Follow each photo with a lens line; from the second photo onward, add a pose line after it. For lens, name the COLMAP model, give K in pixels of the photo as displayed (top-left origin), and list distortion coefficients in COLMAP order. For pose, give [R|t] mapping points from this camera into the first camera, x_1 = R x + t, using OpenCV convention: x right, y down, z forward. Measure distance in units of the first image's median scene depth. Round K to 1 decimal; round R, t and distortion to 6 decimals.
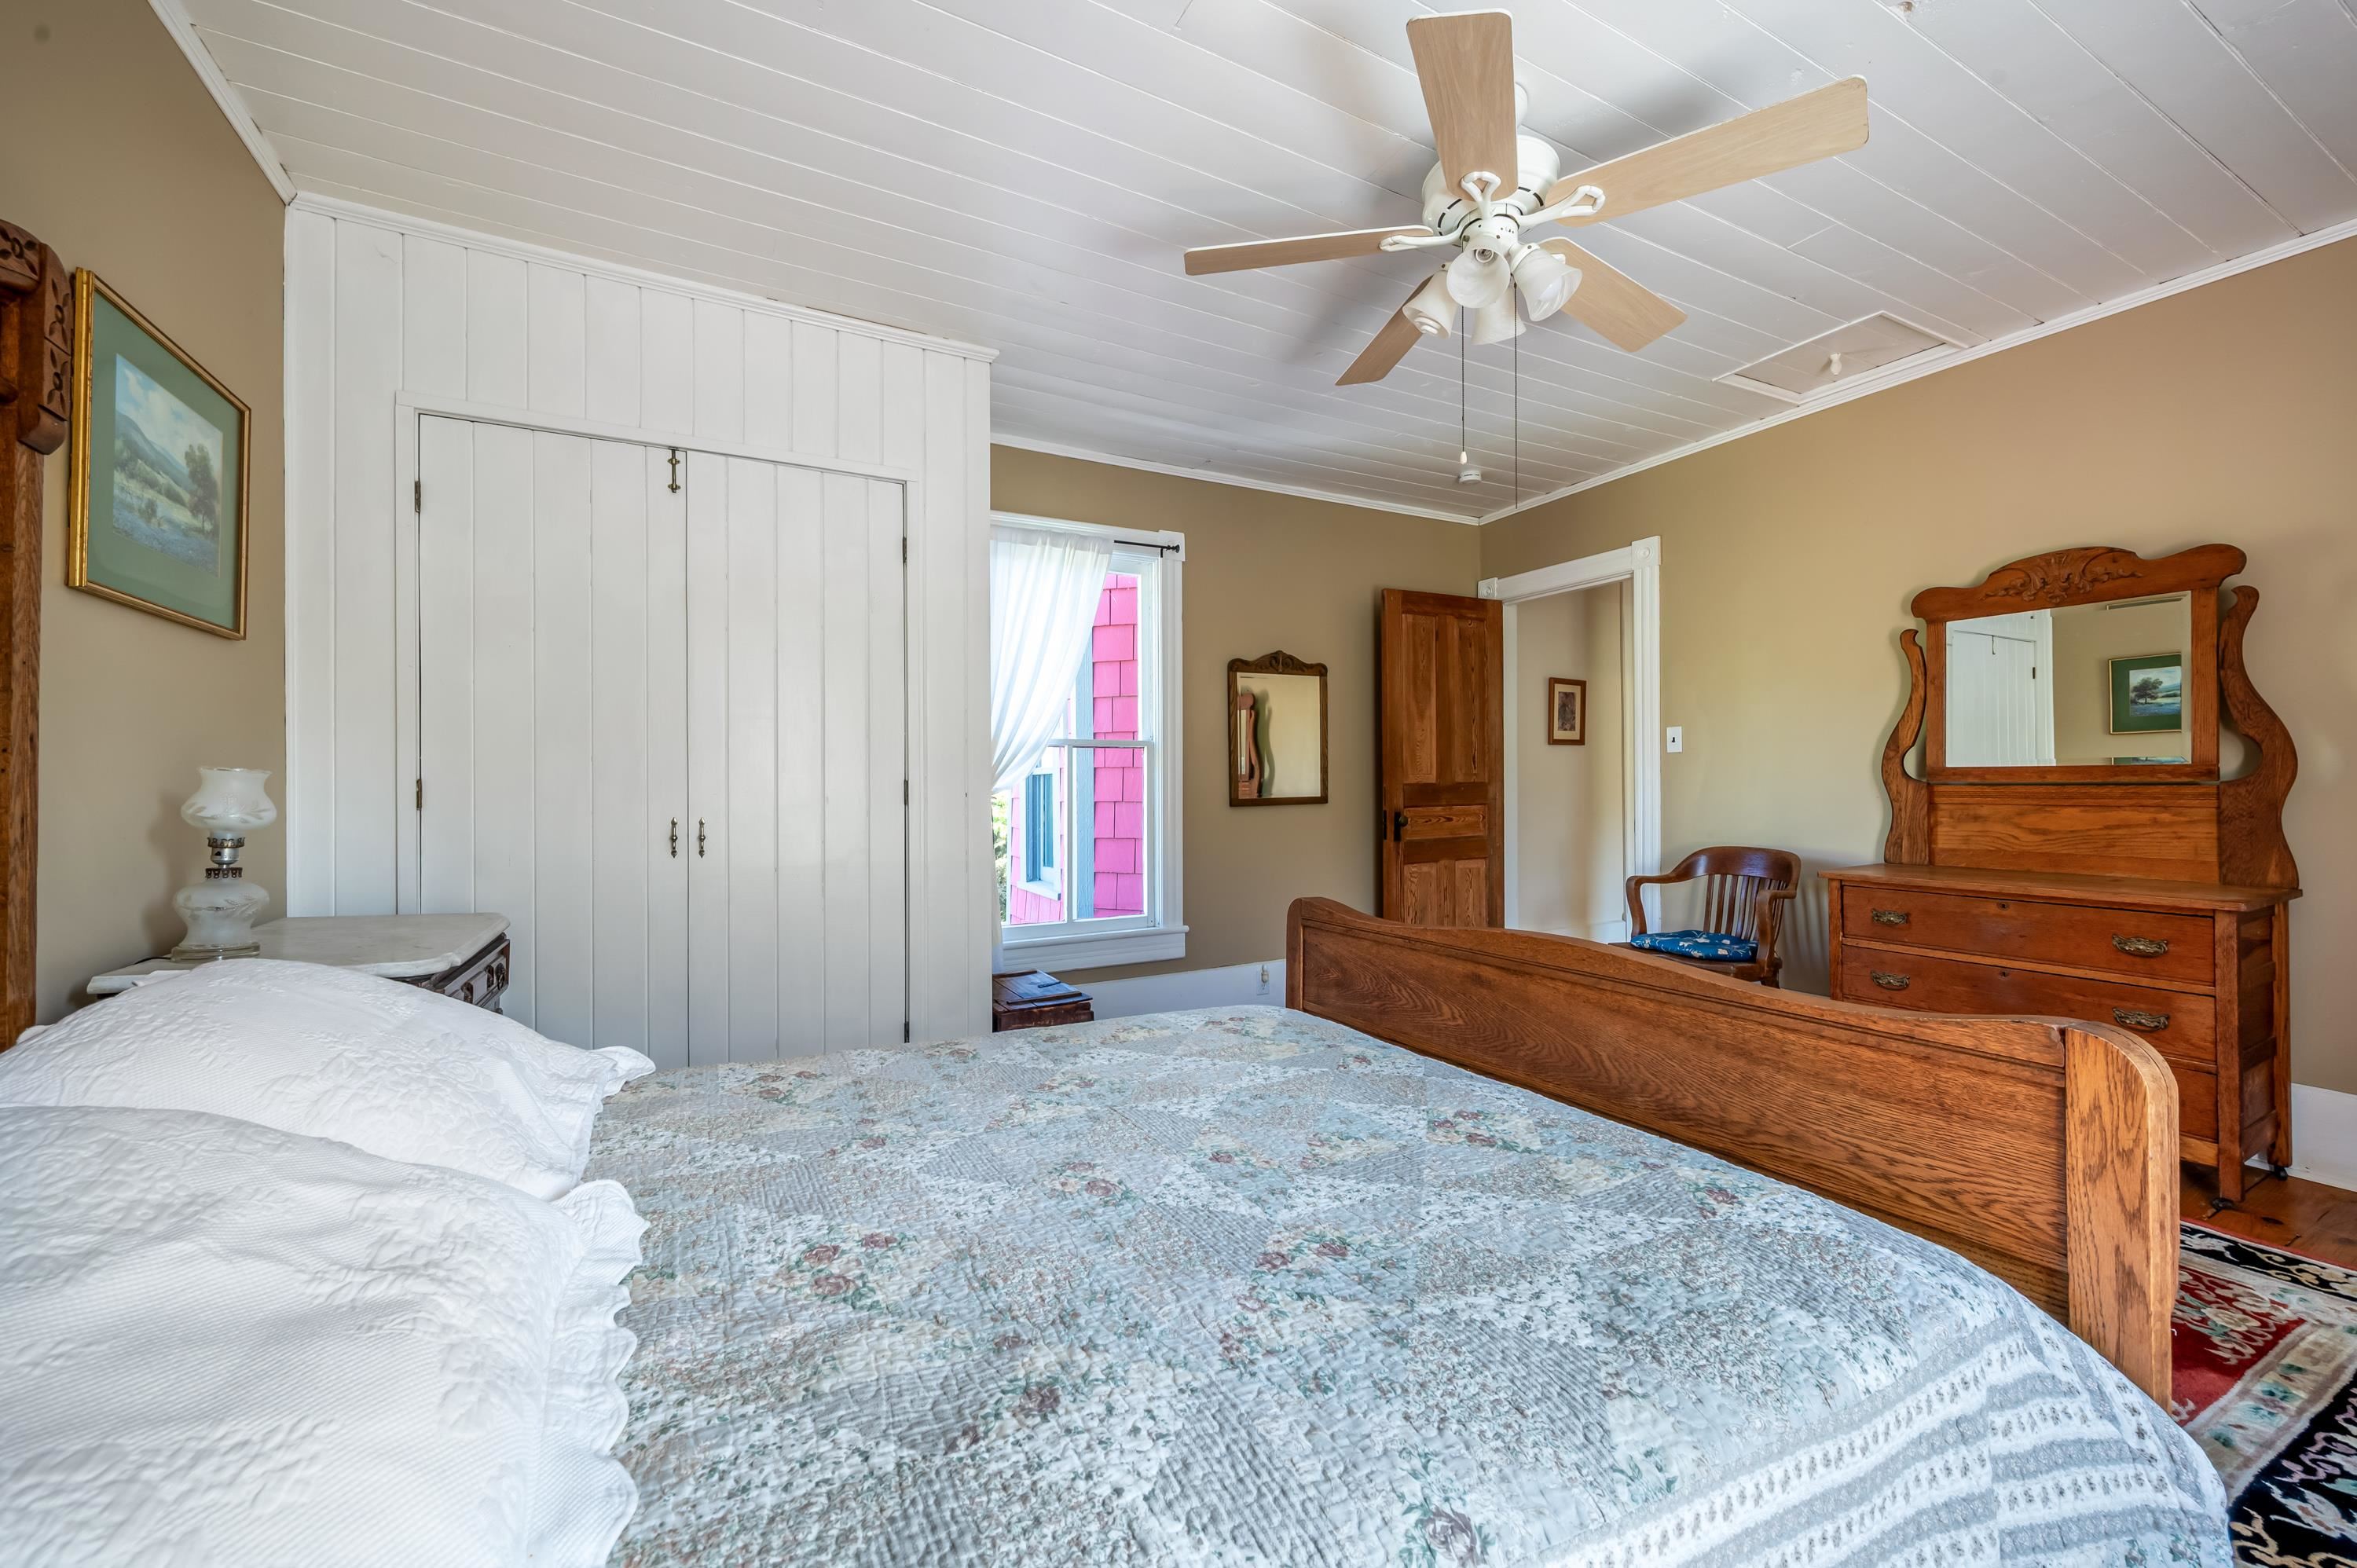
lens RADIAL K [[928.6, 0, 1181.5], [0, 928.6, 784.0], [0, 0, 1]] dist [0.000853, 0.000166]
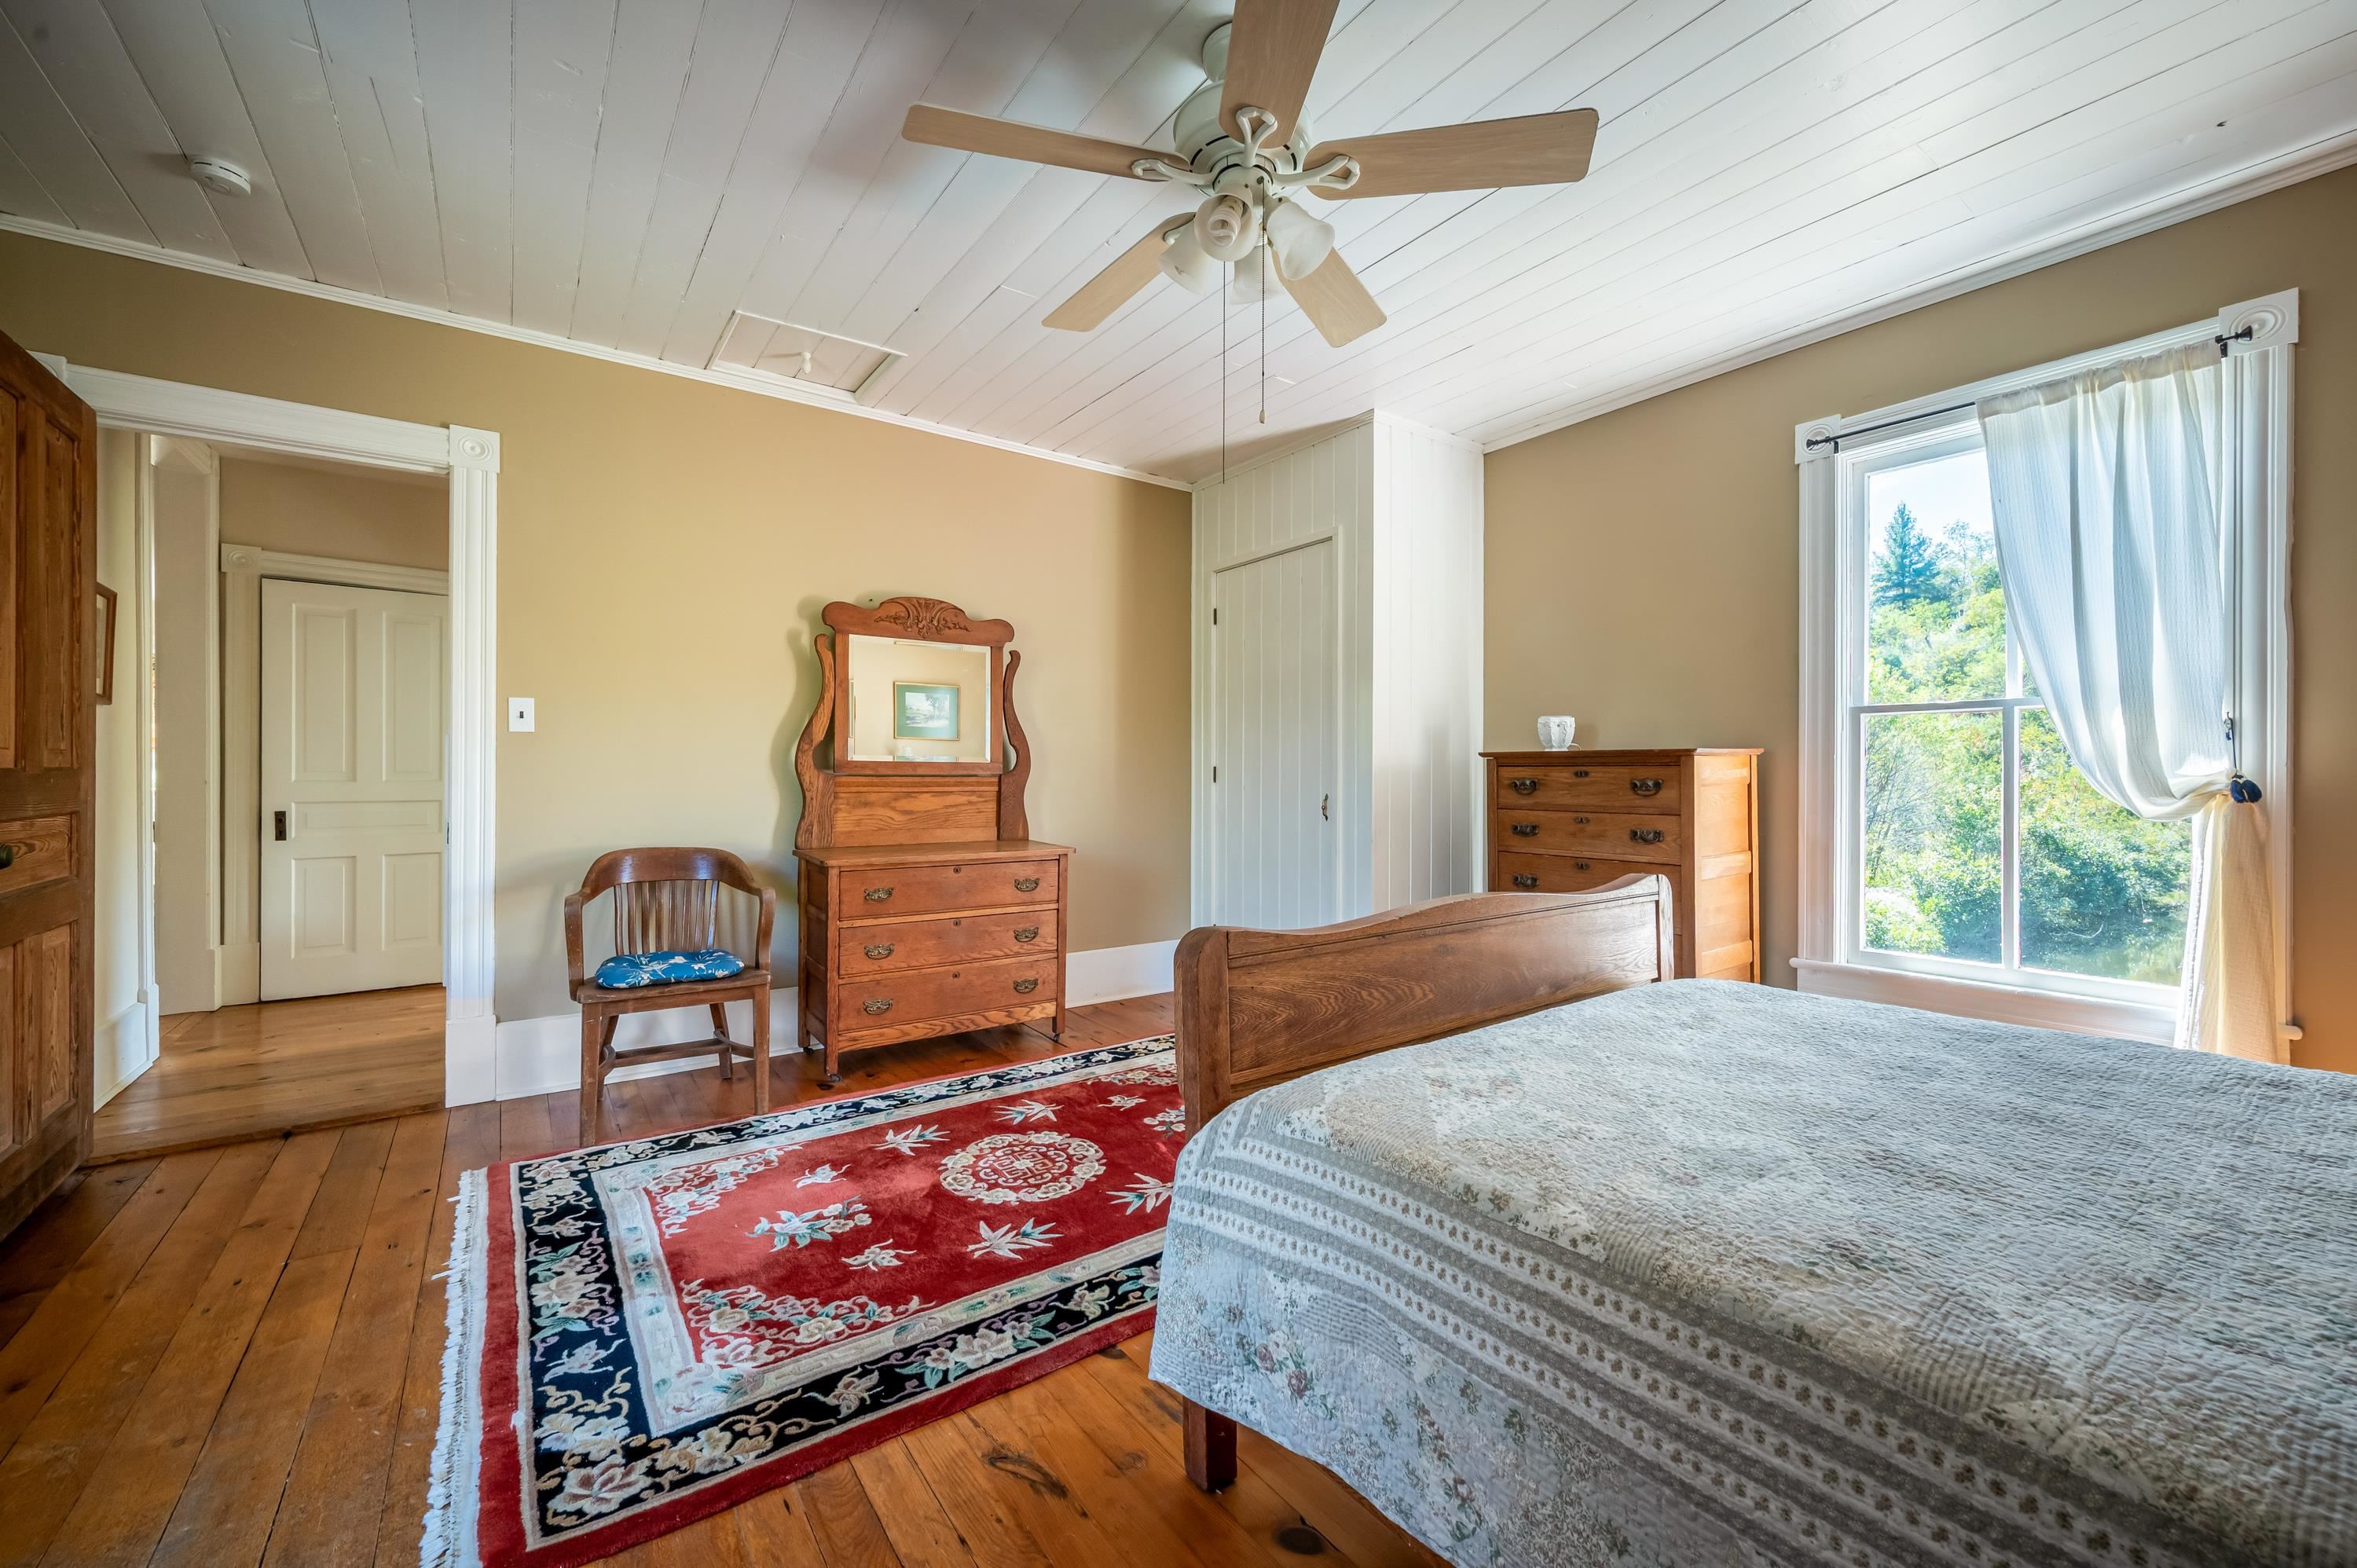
lens RADIAL K [[932.9, 0, 1184.8], [0, 932.9, 774.7], [0, 0, 1]] dist [-0.000324, 0.000082]
pose [[-0.134370, 0.004561, 0.990921, -0.386750], [-0.002709, 0.999984, -0.004970, 0.003993], [-0.990927, -0.003352, -0.134356, 0.763769]]
